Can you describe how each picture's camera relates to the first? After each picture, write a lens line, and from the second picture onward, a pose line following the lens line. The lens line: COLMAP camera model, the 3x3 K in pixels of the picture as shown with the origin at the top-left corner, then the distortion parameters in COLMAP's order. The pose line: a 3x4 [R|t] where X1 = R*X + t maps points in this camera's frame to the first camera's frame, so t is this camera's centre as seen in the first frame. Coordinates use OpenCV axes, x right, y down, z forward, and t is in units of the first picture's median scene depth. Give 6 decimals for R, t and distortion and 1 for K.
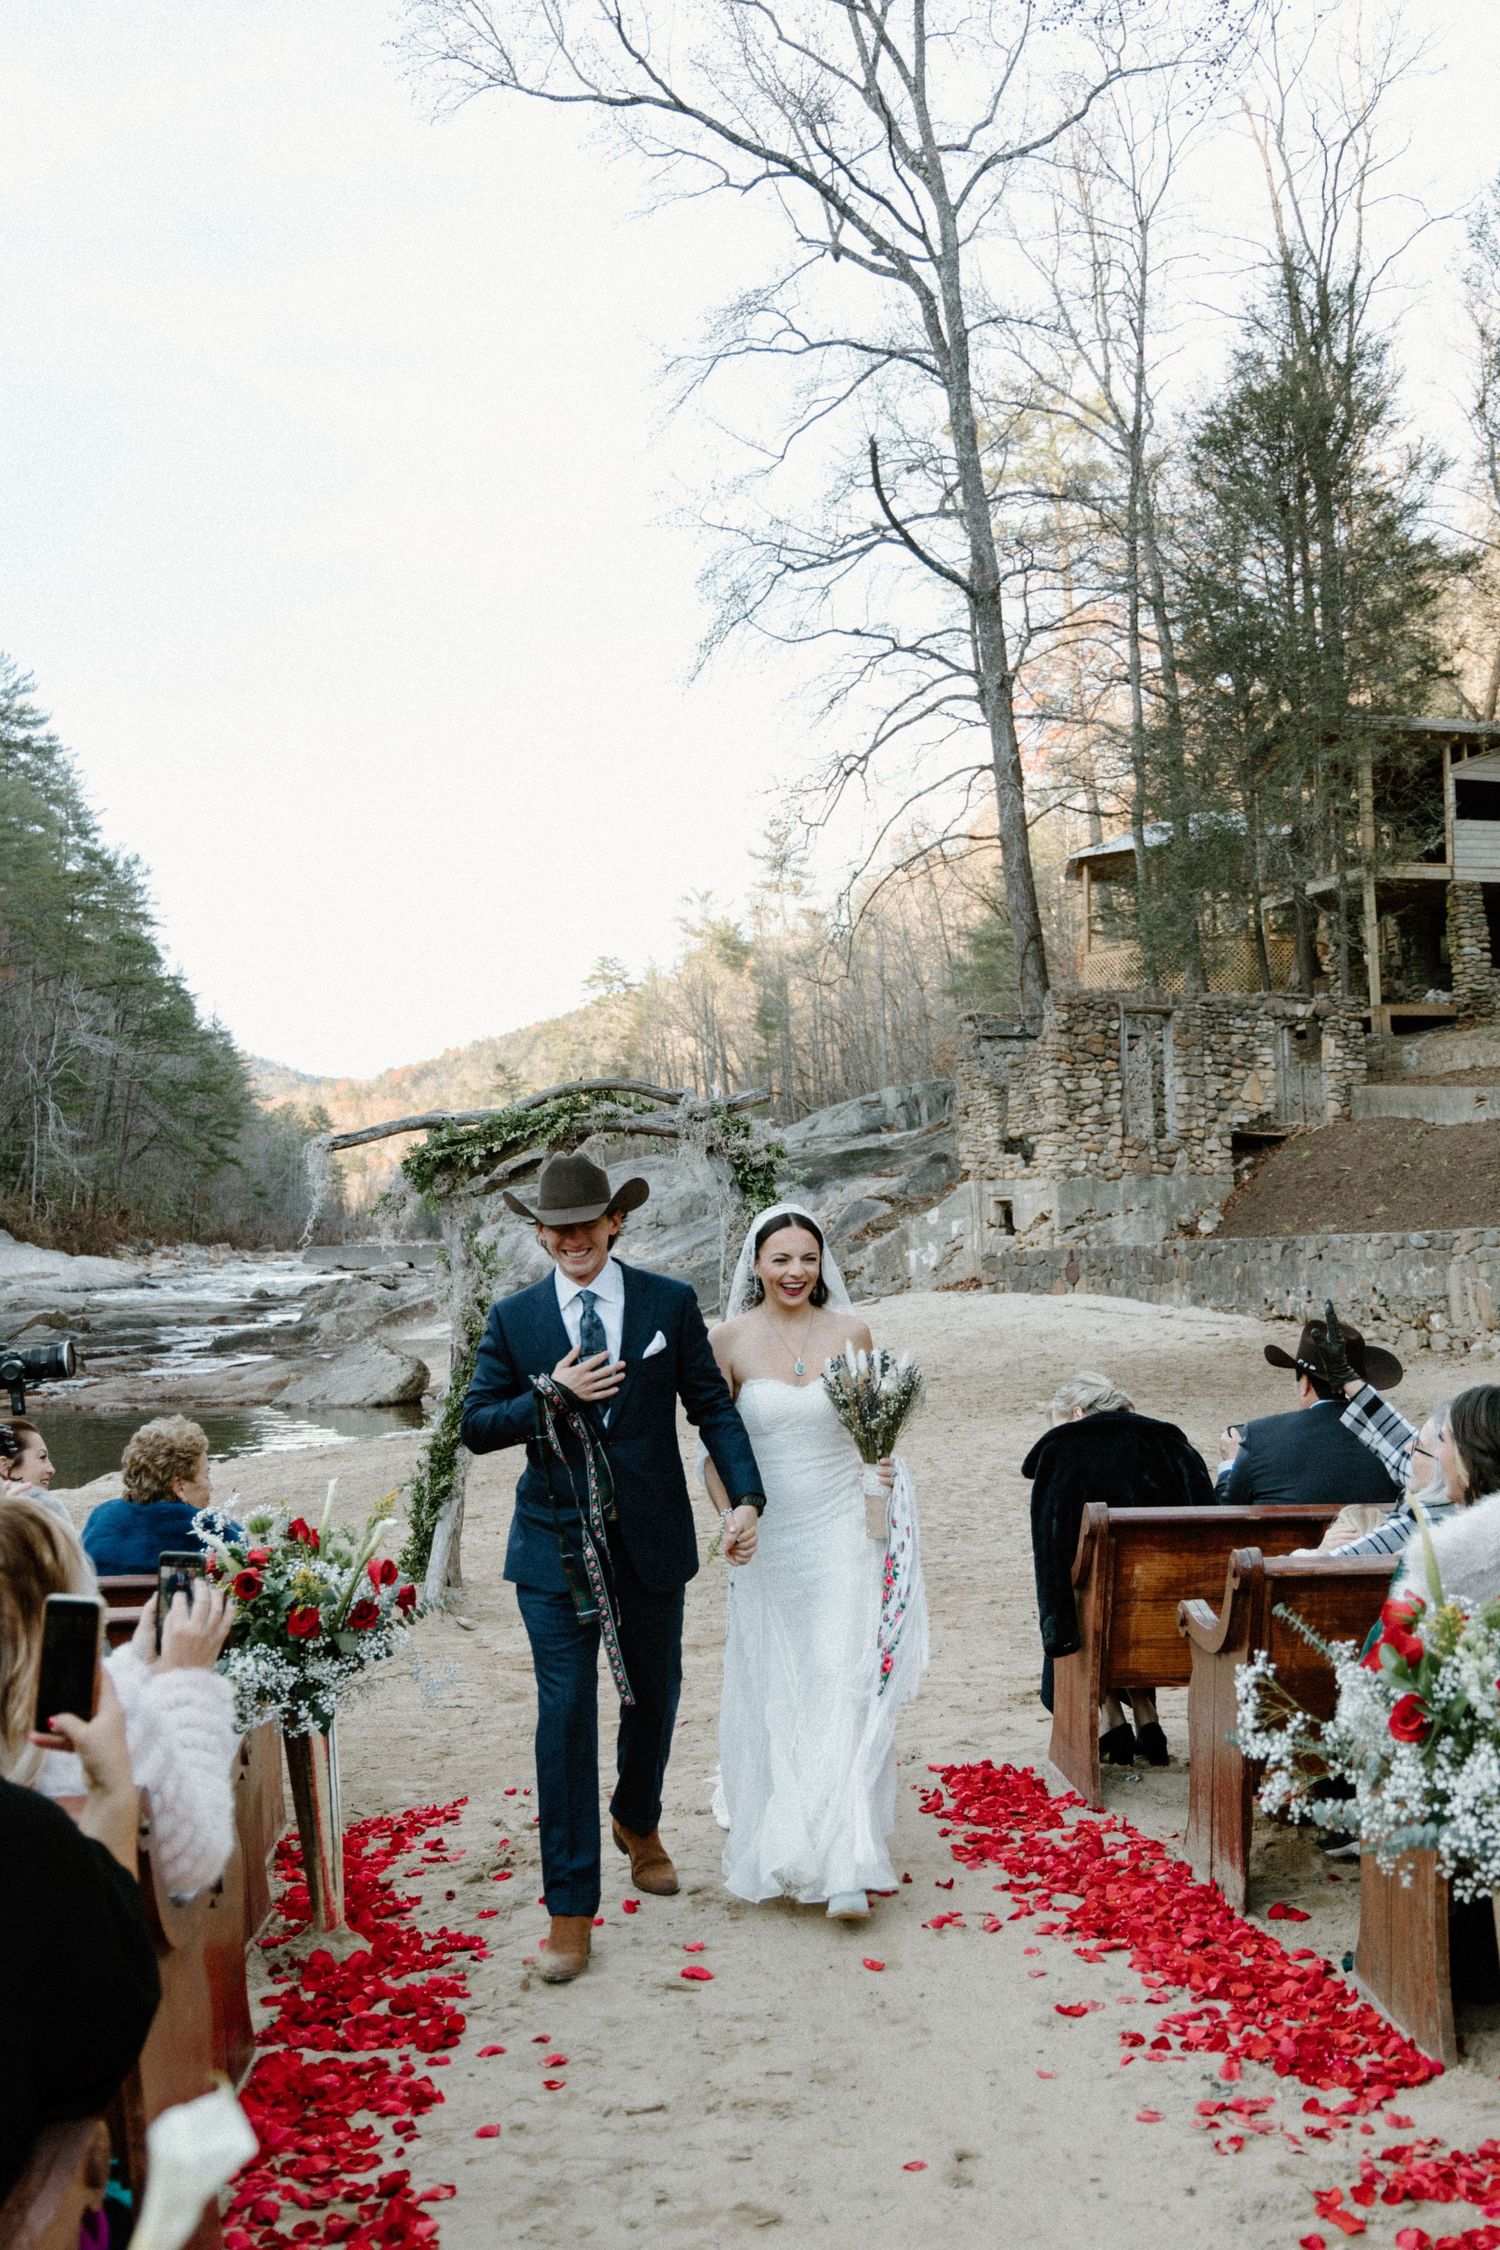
lens RADIAL K [[2268.1, 0, 754.0], [0, 2268.1, 1129.3], [0, 0, 1]] dist [0.008708, 0.000000]
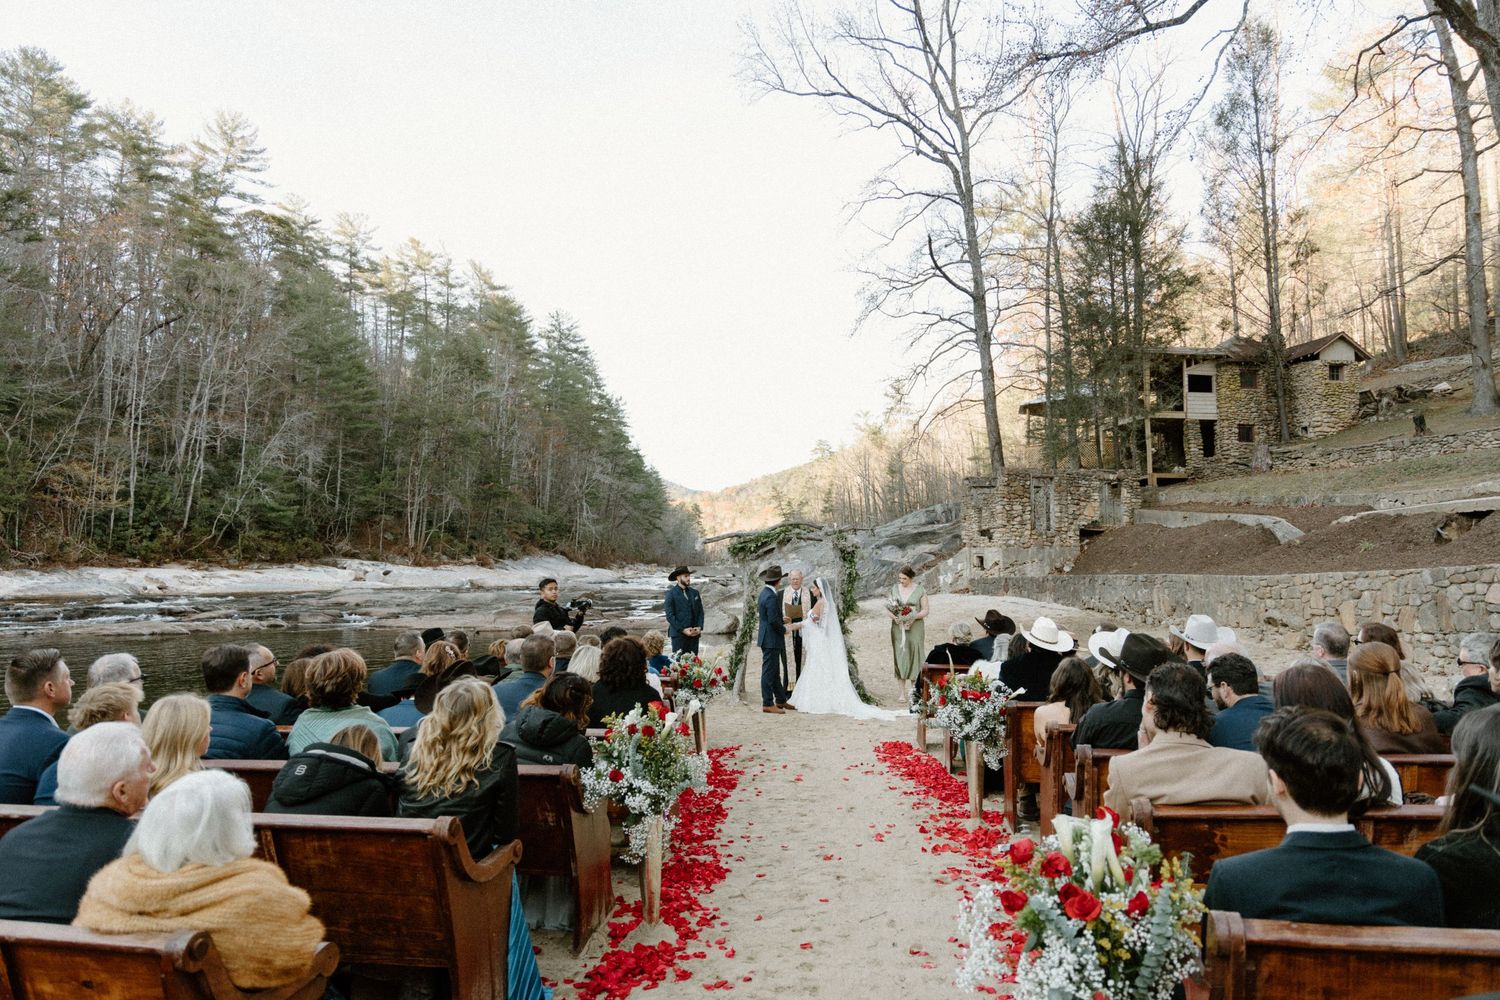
lens RADIAL K [[1071.1, 0, 750.7], [0, 1071.1, 502.1], [0, 0, 1]] dist [-0.007937, 0.000420]
pose [[0.990561, 0.013740, -0.136383, 0.021990], [-0.014780, 0.999869, -0.006618, -0.012659], [0.136274, 0.008571, 0.990634, -0.129522]]
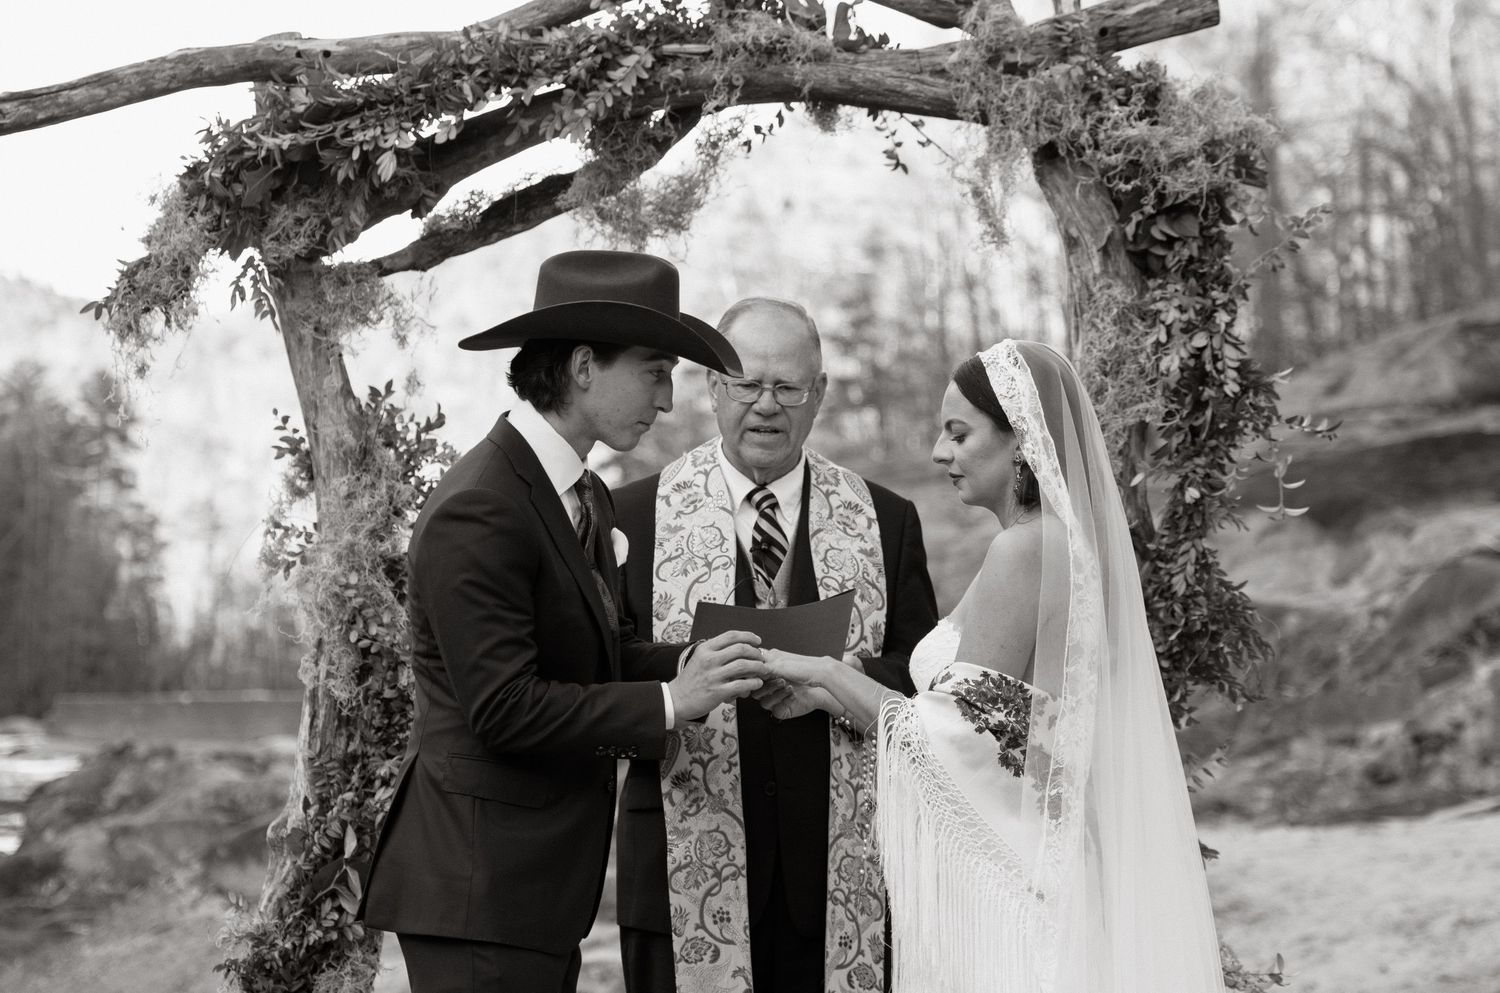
lens RADIAL K [[5614.0, 0, 750.1], [0, 5614.0, 495.8], [0, 0, 1]] dist [-0.108000, 0.000000]
pose [[0.996843, 0.016117, -0.077751, 0.001149], [-0.016080, 0.999870, 0.001100, 0.021436], [0.077758, 0.000153, 0.996972, 0.043193]]
